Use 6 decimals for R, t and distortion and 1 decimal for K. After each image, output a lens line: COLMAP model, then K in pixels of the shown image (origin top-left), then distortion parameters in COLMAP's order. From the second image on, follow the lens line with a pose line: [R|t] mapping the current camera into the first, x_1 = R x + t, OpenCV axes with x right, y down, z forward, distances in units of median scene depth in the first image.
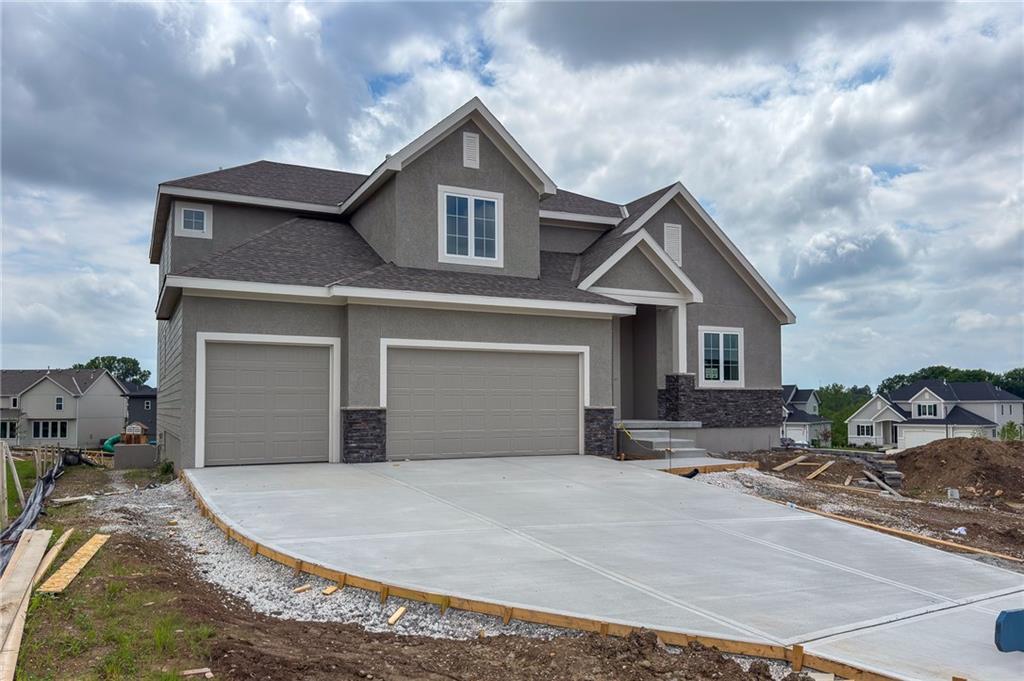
lens RADIAL K [[800.0, 0, 512.0], [0, 800.0, 340.5], [0, 0, 1]] dist [0.109691, 0.000190]
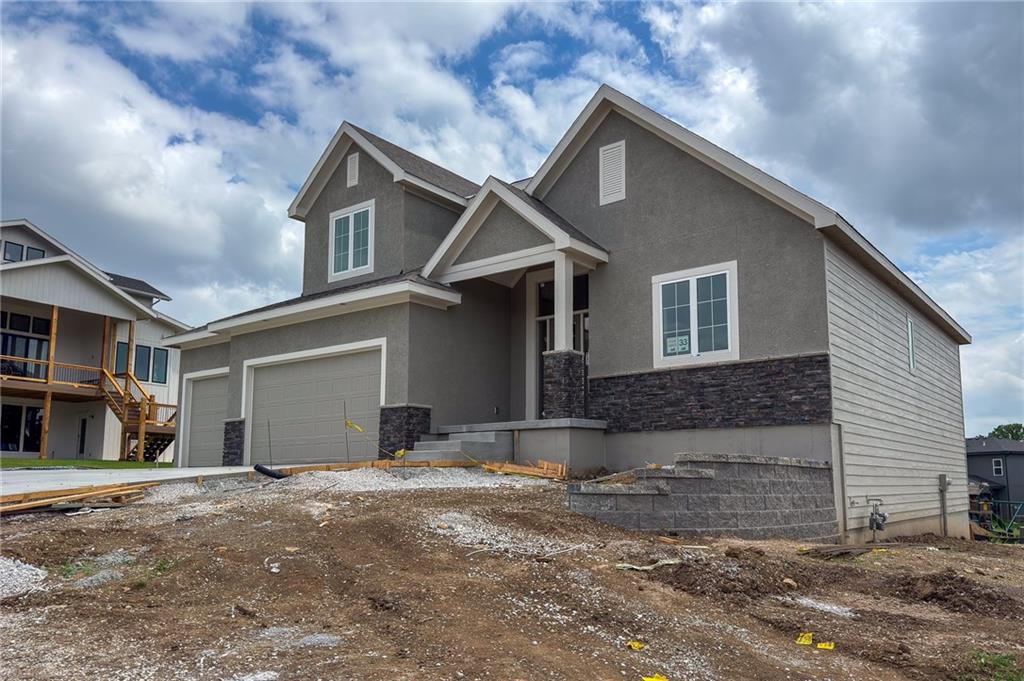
lens RADIAL K [[800.0, 0, 512.0], [0, 800.0, 340.5], [0, 0, 1]] dist [0.109691, 0.000190]
pose [[0.399325, -0.160370, -0.902674, 0.938916], [0.070526, 0.987038, -0.144159, 0.146351], [0.914093, -0.006095, 0.405459, 0.763674]]
